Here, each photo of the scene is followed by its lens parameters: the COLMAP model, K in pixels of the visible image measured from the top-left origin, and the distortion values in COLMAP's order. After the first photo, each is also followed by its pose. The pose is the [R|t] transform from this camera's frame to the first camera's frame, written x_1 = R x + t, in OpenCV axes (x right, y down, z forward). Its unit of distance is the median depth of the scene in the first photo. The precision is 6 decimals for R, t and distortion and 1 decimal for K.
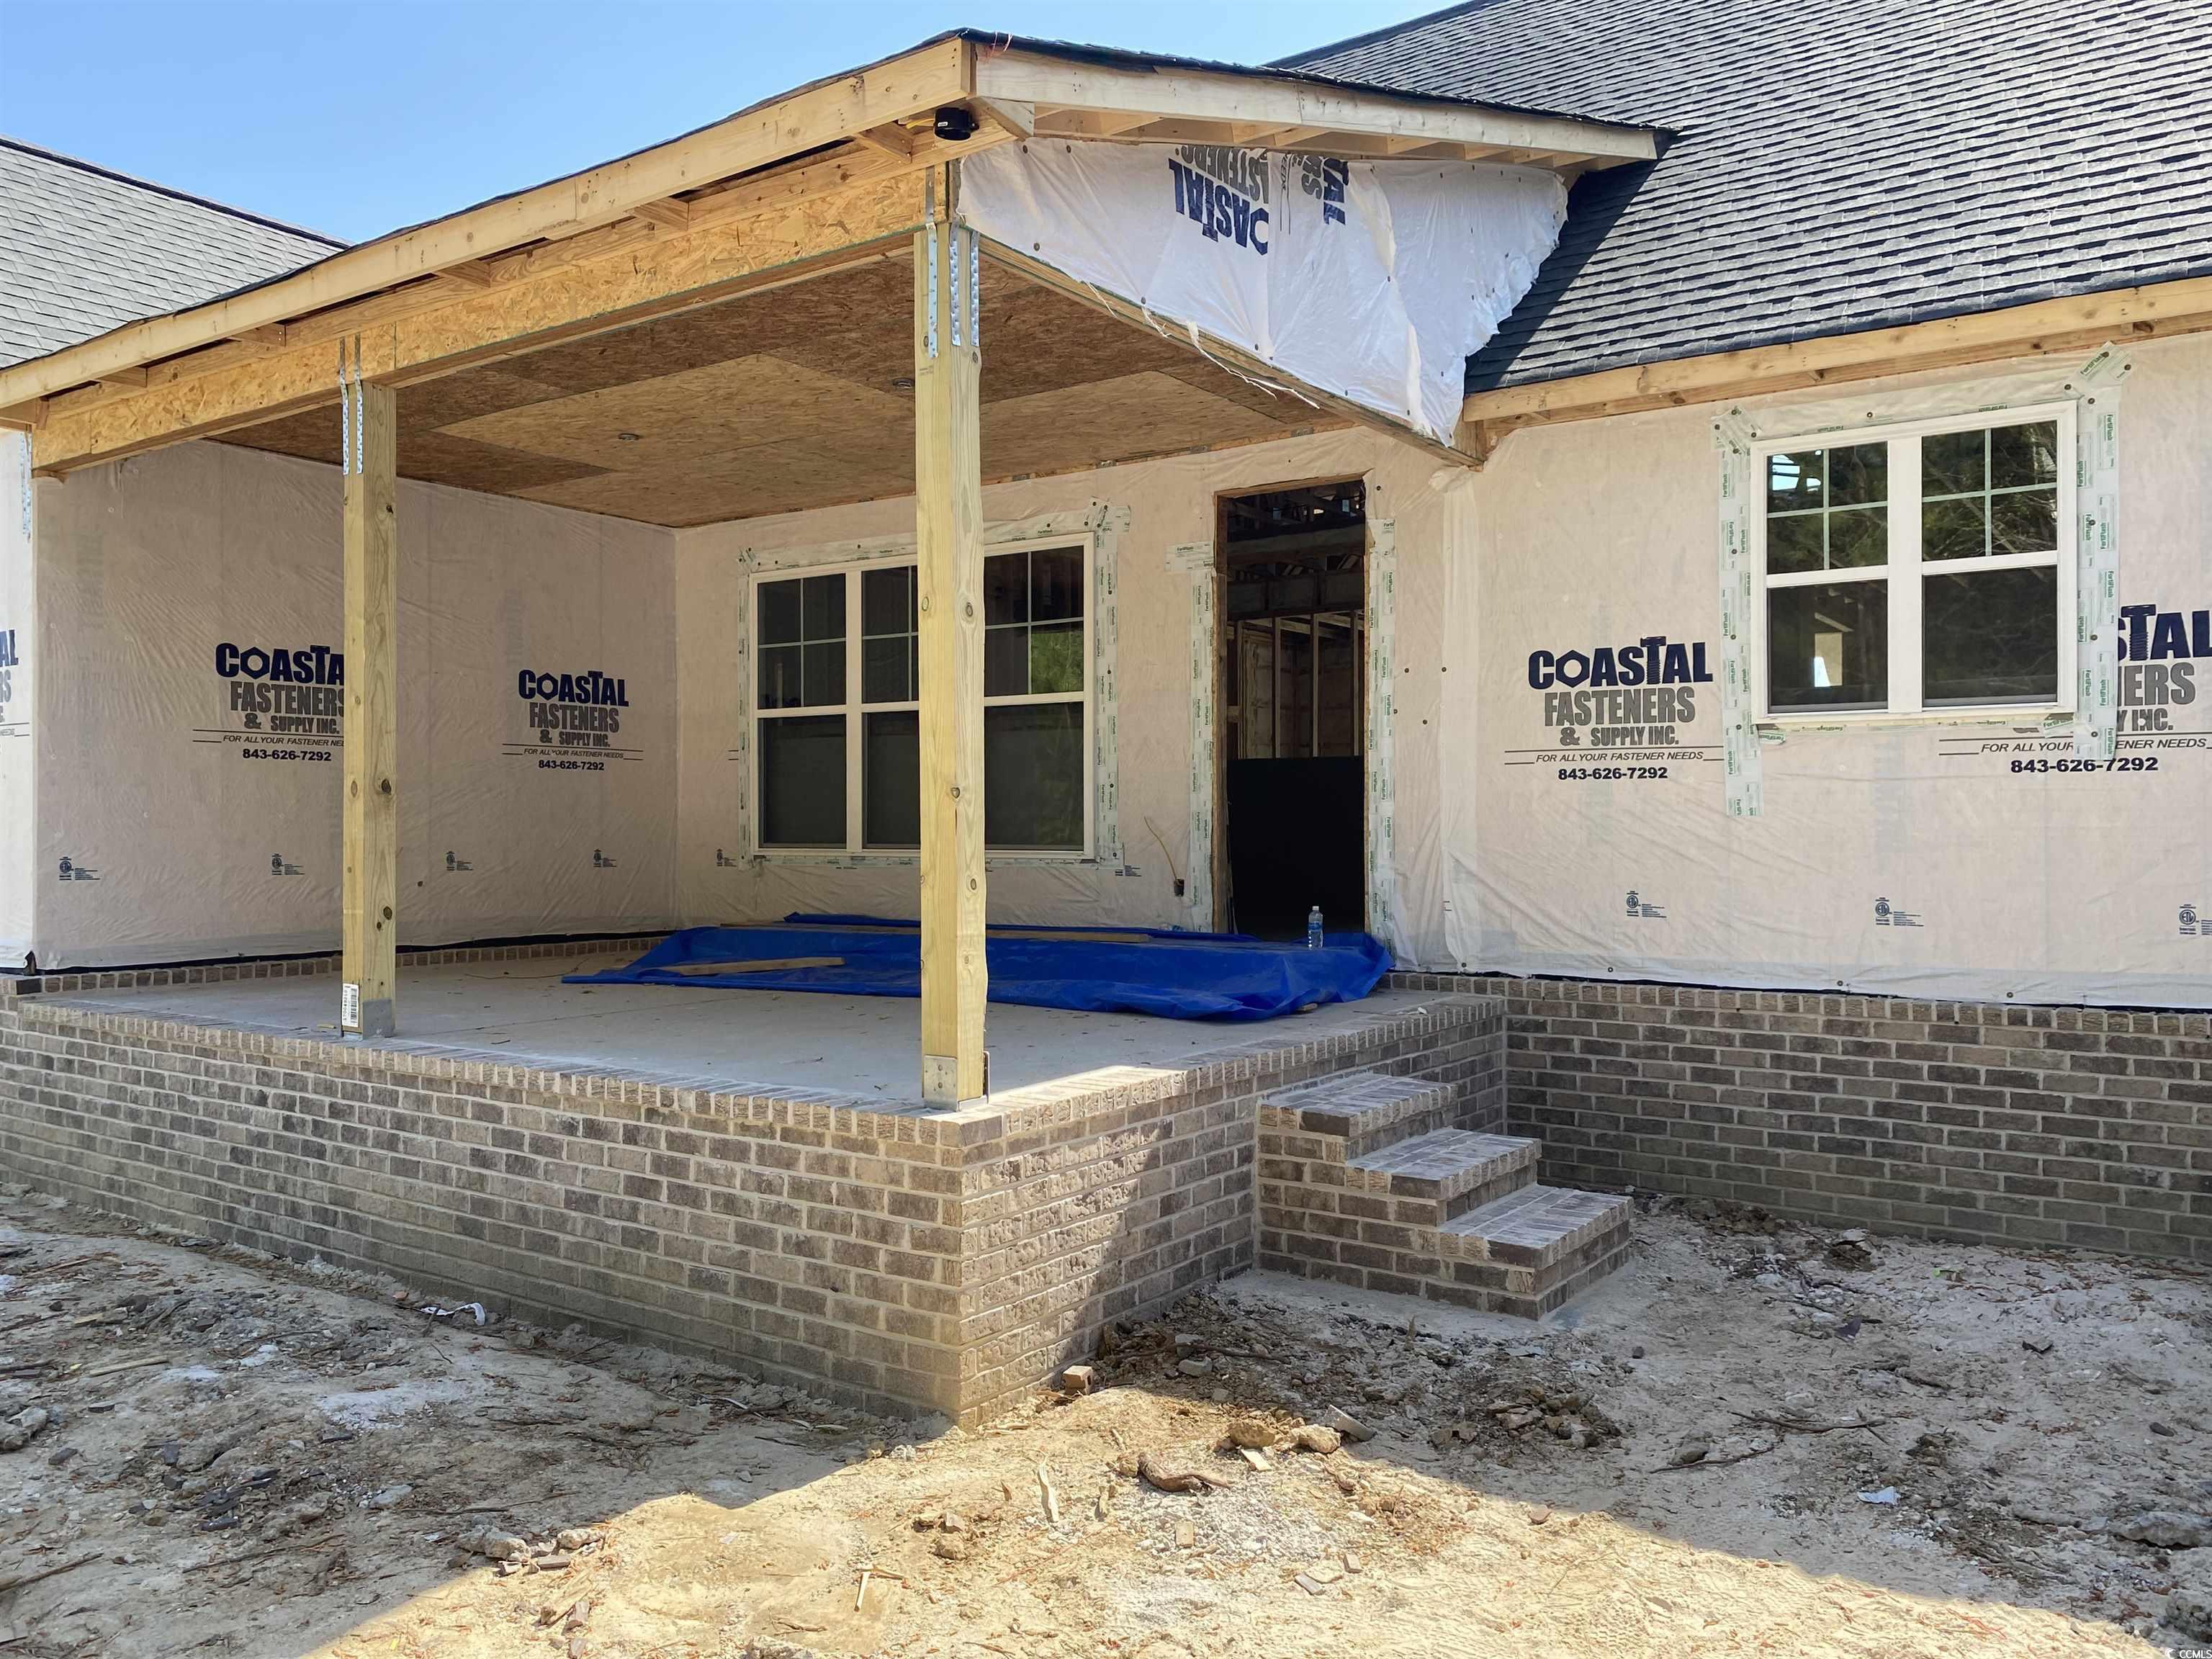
lens RADIAL K [[1669.8, 0, 1107.9], [0, 1669.8, 831.6], [0, 0, 1]] dist [0.031976, -0.016516]
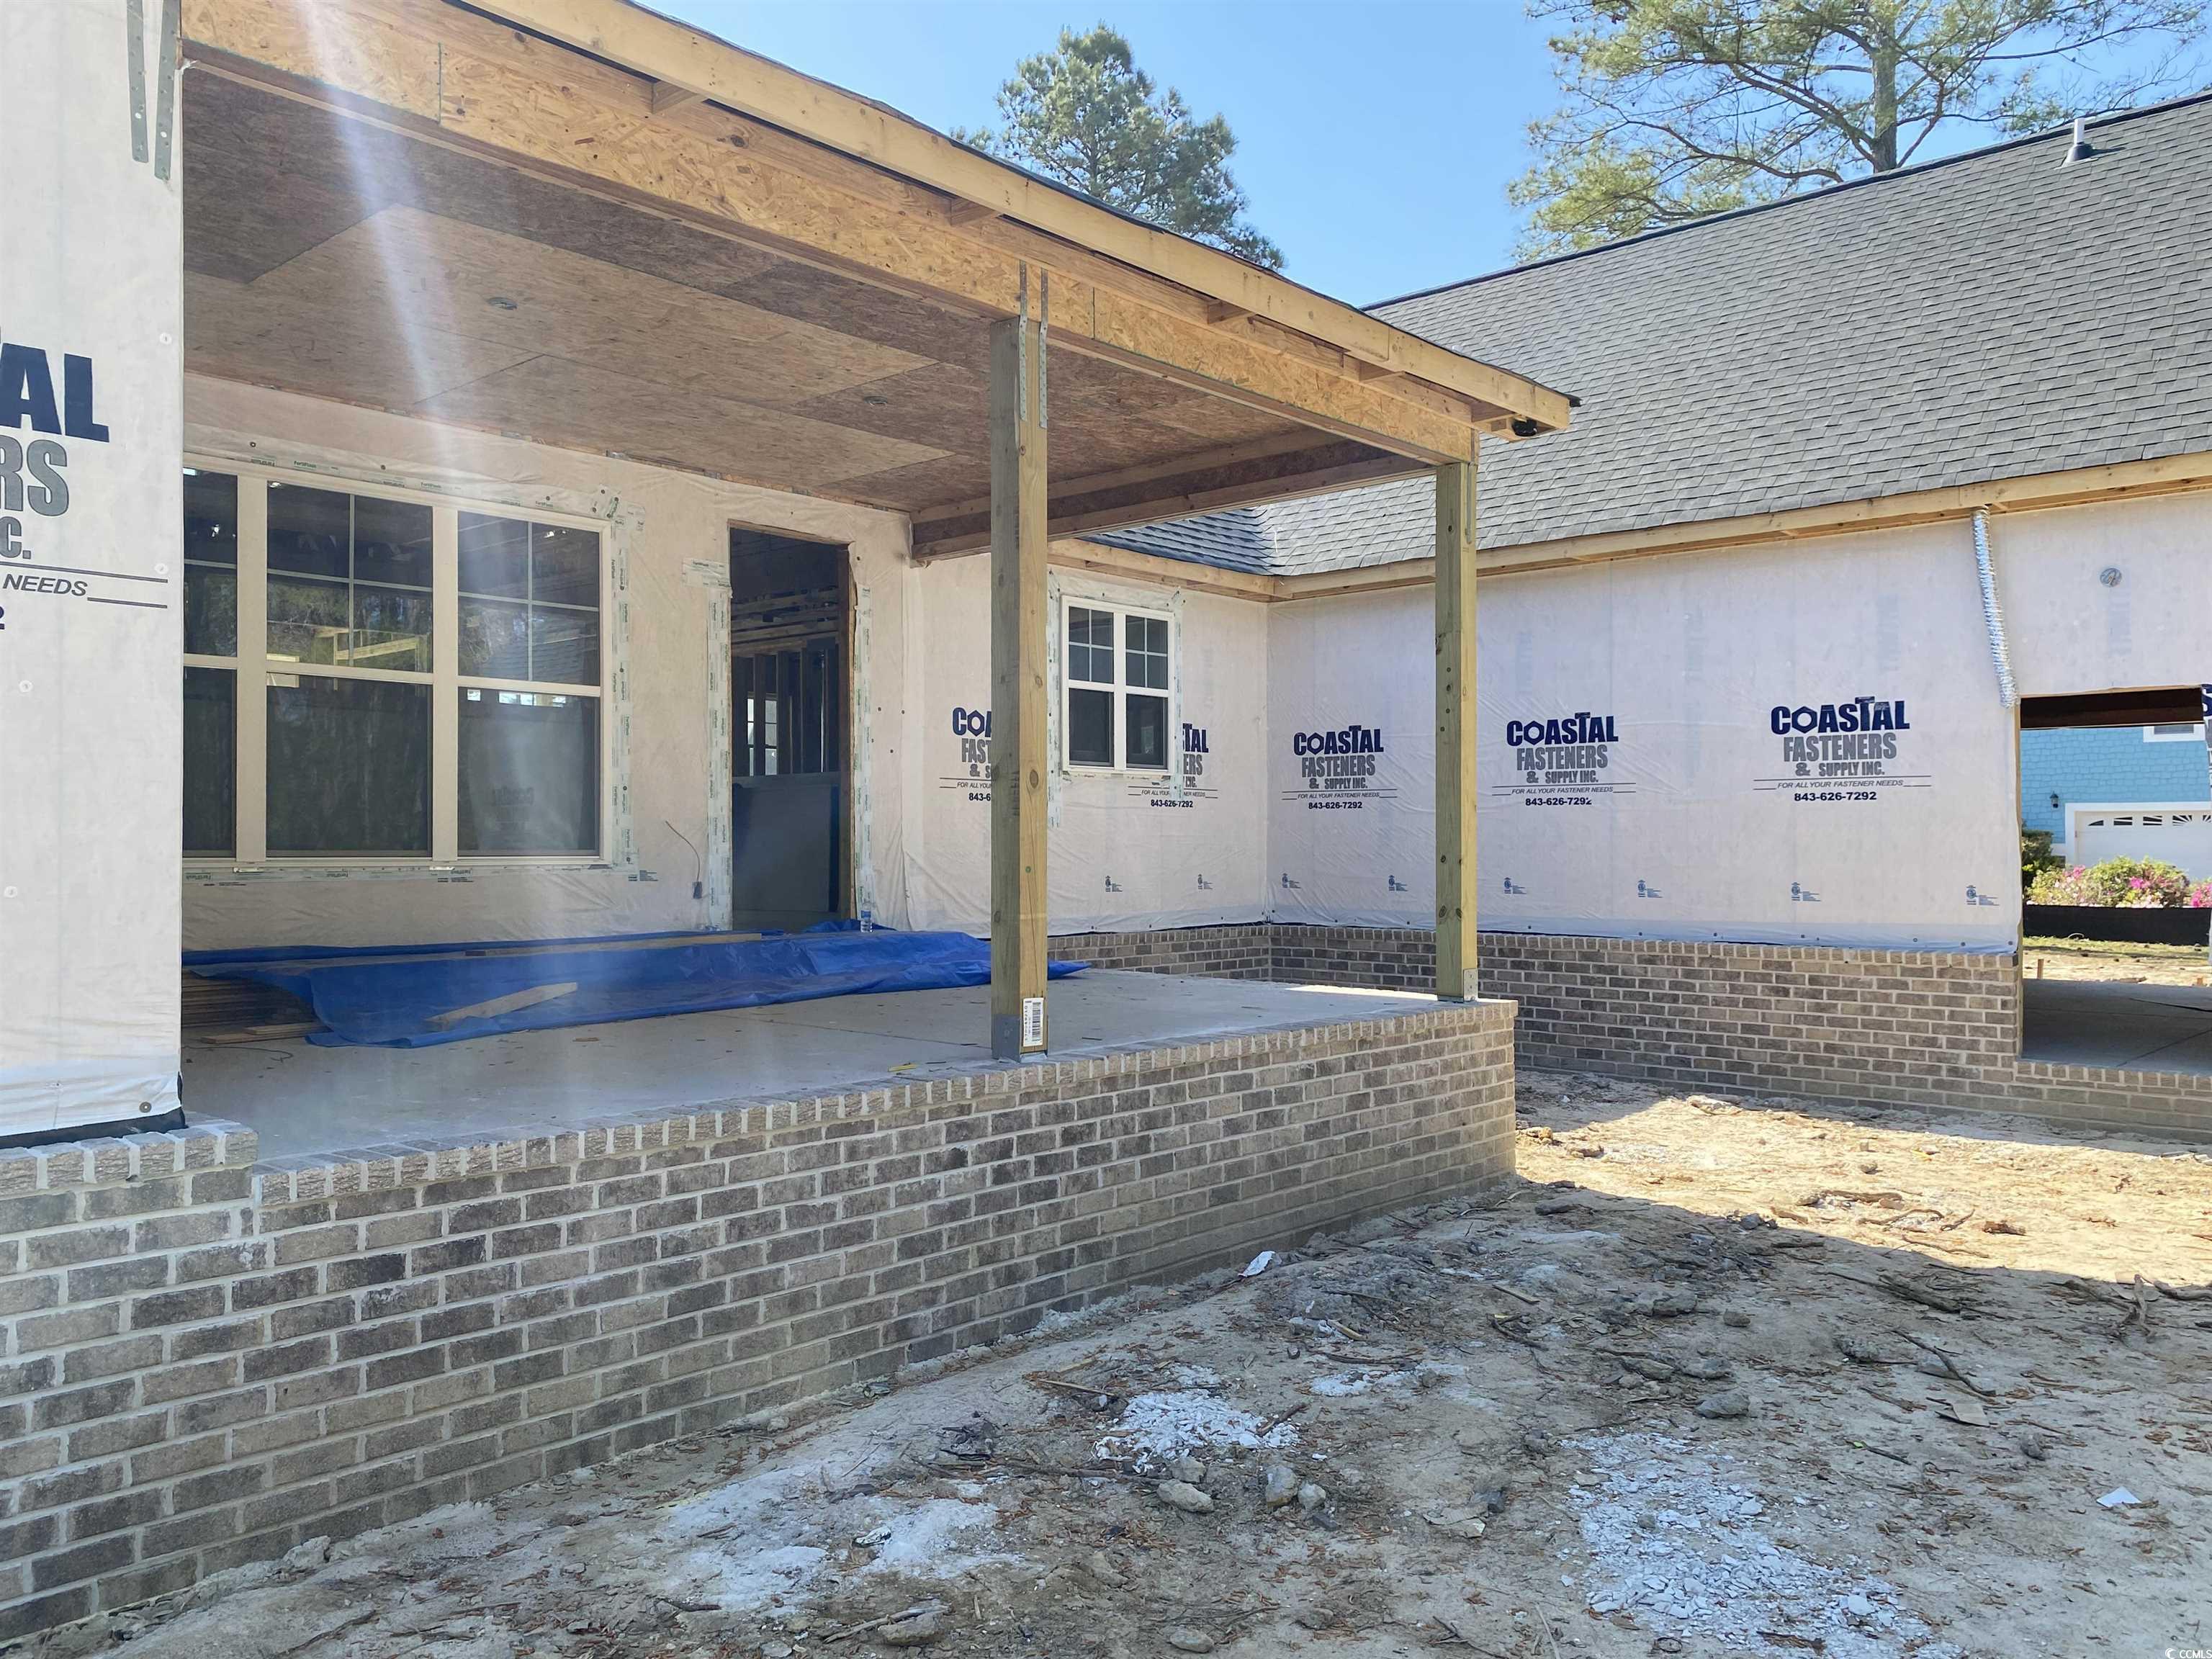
lens RADIAL K [[1669.8, 0, 1107.1], [0, 1669.8, 830.6], [0, 0, 1]] dist [0.031976, -0.016516]
pose [[0.114536, 0.012605, 0.993339, -1.284964], [0.003449, 0.999908, -0.013086, 0.014977], [-0.993413, 0.004925, 0.114482, 0.842489]]
